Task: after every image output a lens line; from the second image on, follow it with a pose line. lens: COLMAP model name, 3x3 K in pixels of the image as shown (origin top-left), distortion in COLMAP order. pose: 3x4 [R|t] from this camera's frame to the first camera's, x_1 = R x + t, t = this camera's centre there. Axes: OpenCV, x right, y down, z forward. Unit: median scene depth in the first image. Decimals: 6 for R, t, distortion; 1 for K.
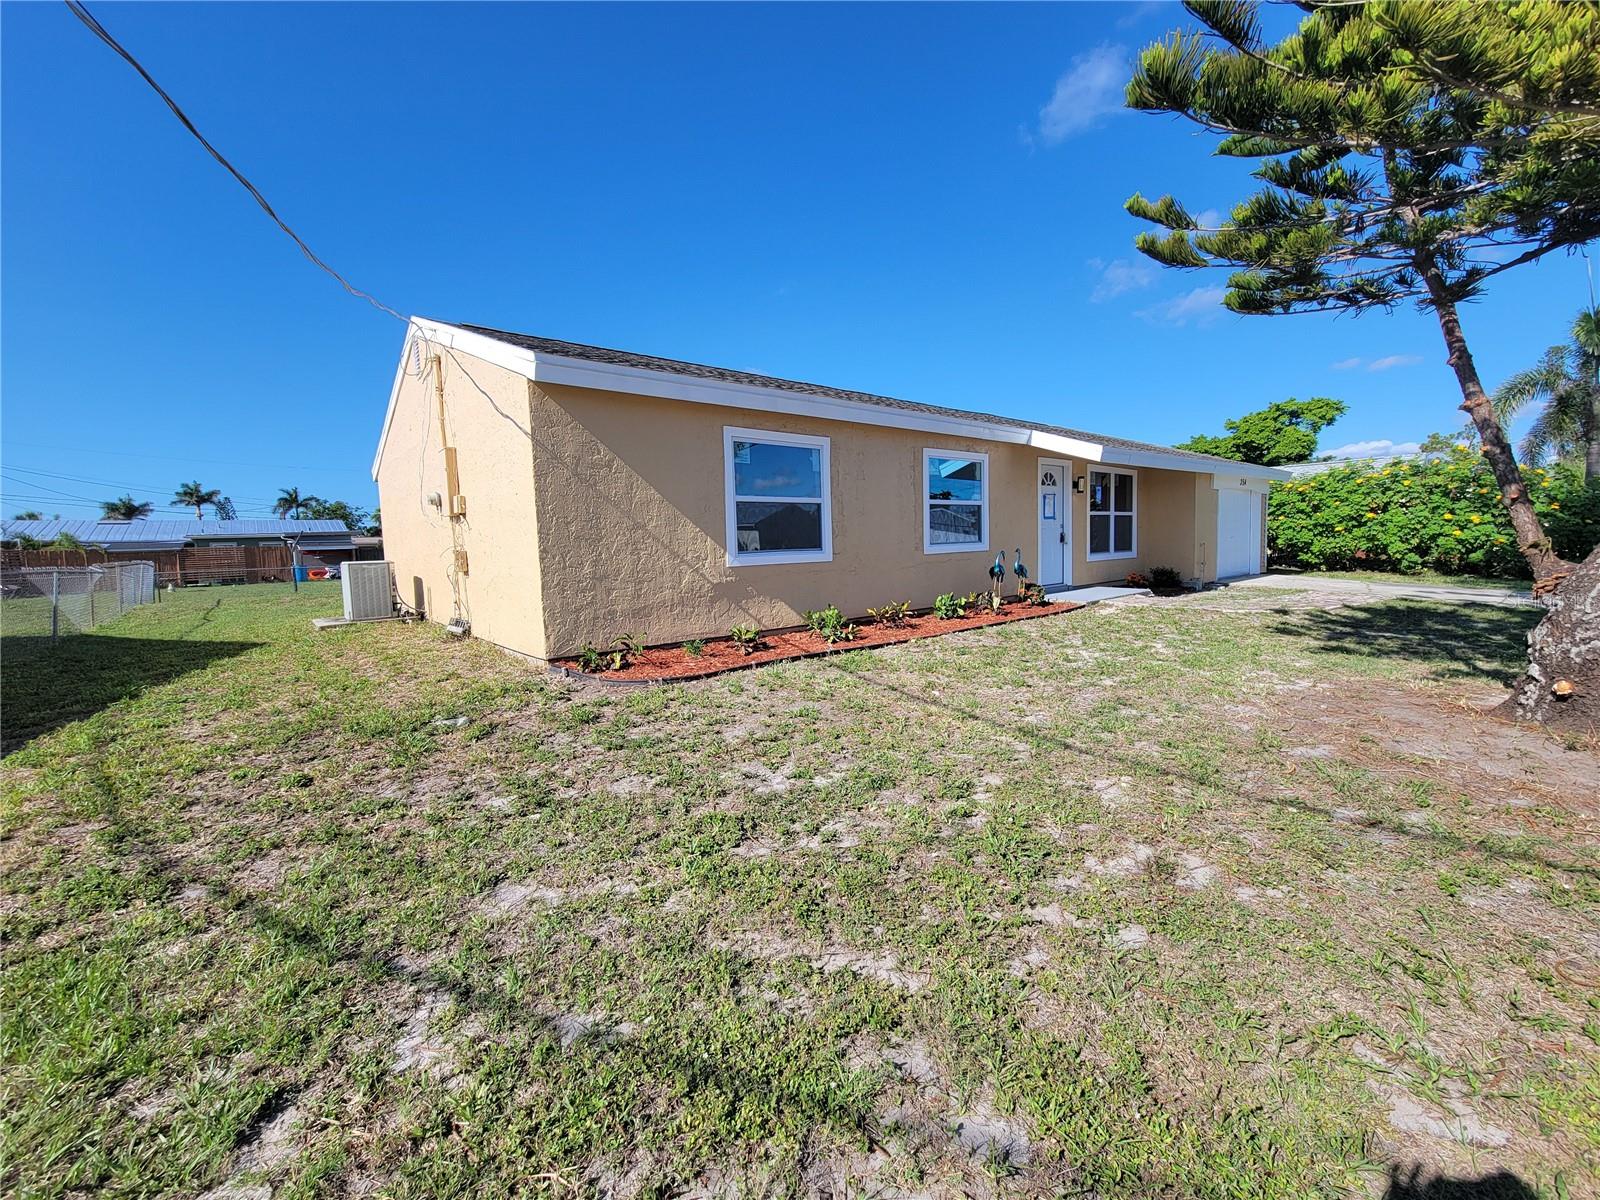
lens RADIAL K [[649.4, 0, 793.5], [0, 649.4, 593.5], [0, 0, 1]] dist [0.002405, -0.002449]
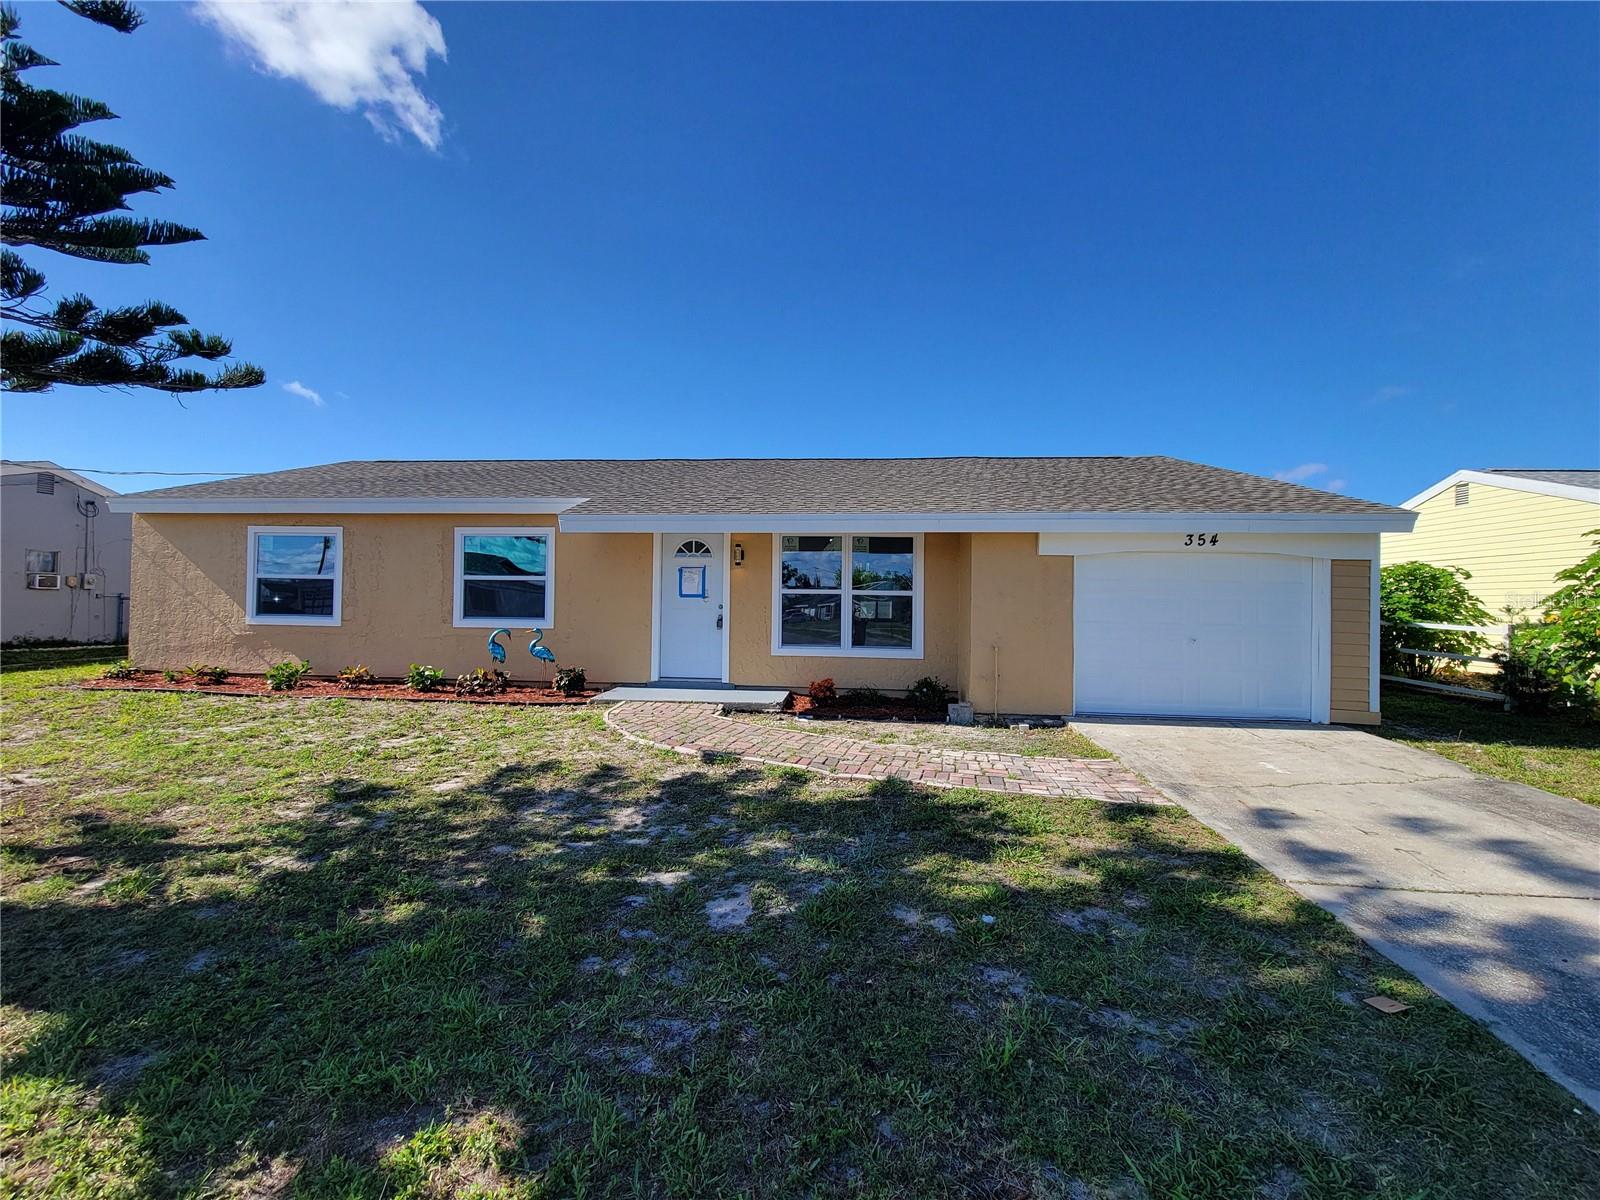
lens RADIAL K [[649.4, 0, 792.7], [0, 649.4, 592.7], [0, 0, 1]] dist [0.002405, -0.002449]
pose [[0.707839, 0.021373, -0.706050, 1.920841], [-0.094299, 0.993455, -0.064465, -0.143883], [0.700051, 0.112211, 0.705222, 0.924678]]
